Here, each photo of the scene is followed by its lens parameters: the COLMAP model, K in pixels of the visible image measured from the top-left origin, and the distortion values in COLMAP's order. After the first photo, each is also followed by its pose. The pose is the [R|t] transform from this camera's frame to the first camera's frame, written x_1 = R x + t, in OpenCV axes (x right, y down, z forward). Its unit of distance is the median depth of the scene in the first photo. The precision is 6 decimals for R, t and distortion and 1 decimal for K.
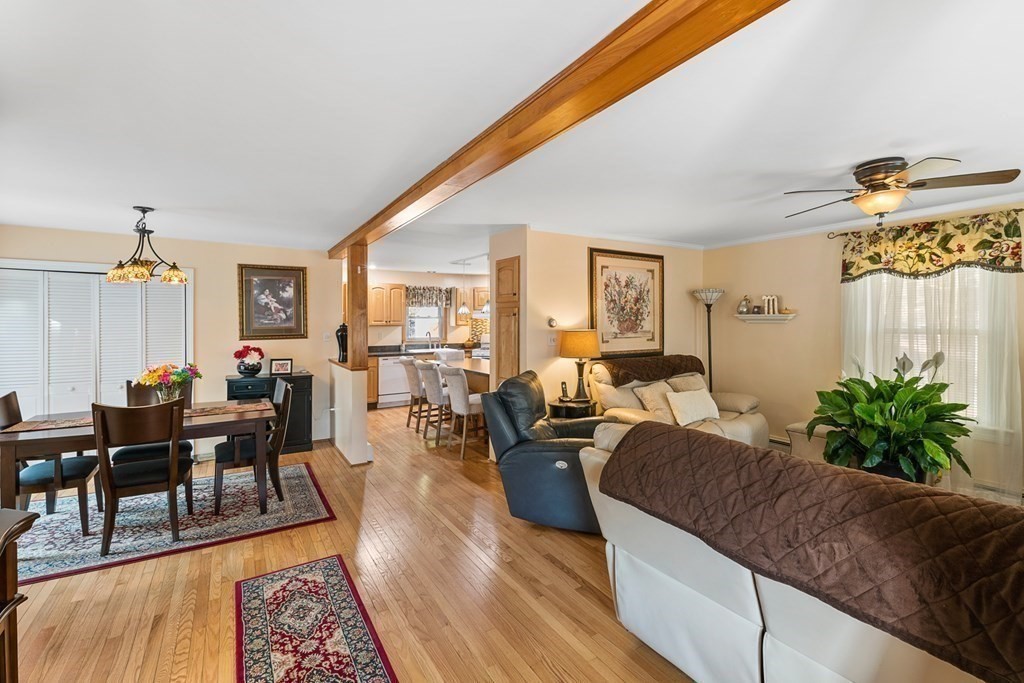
lens RADIAL K [[441.1, 0, 513.3], [0, 441.1, 319.0], [0, 0, 1]] dist [-0.000360, -0.004073]
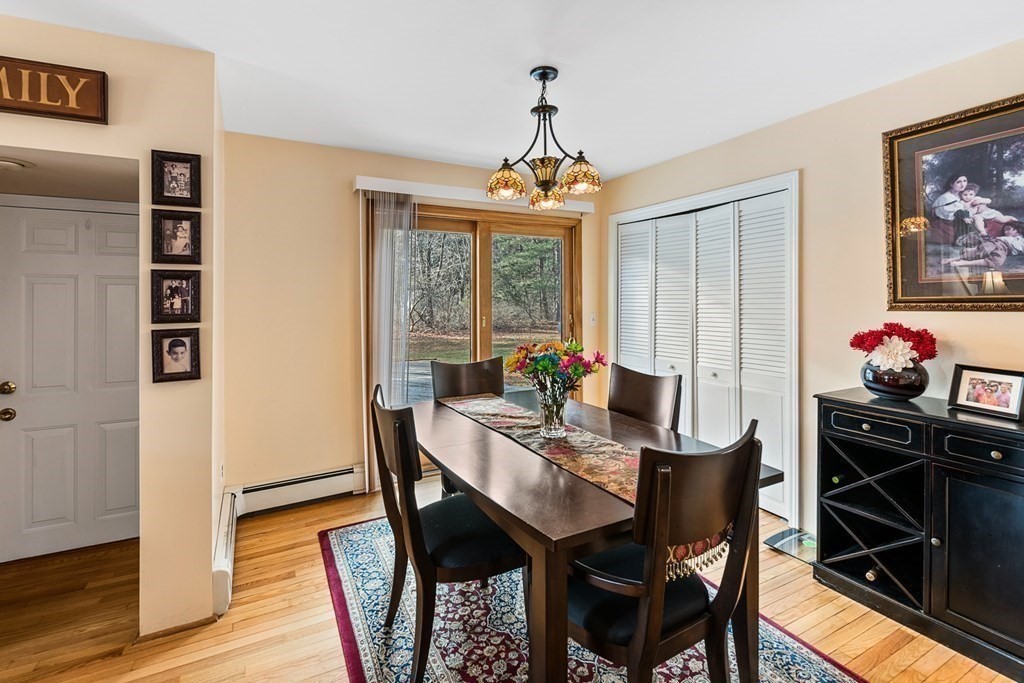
lens RADIAL K [[467.2, 0, 508.3], [0, 467.2, 293.9], [0, 0, 1]] dist [-0.003514, -0.000861]
pose [[-0.081032, -0.013789, -0.996616, -0.181178], [0.007903, 0.999864, -0.014477, 0.046367], [0.996680, -0.009050, -0.080912, 0.857001]]
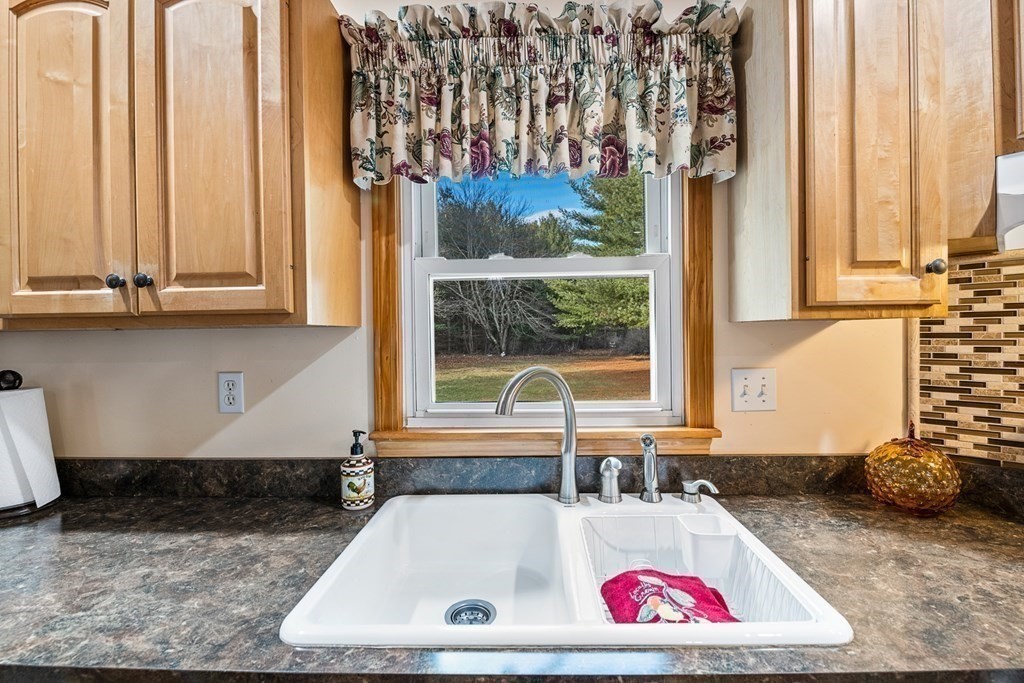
lens RADIAL K [[455.3, 0, 517.5], [0, 455.3, 334.6], [0, 0, 1]] dist [-0.013130, -0.000664]
pose [[0.826893, -0.011663, -0.562238, -0.270979], [0.015600, 0.999876, 0.002201, 0.039704], [0.562143, -0.010591, 0.826972, 1.896406]]
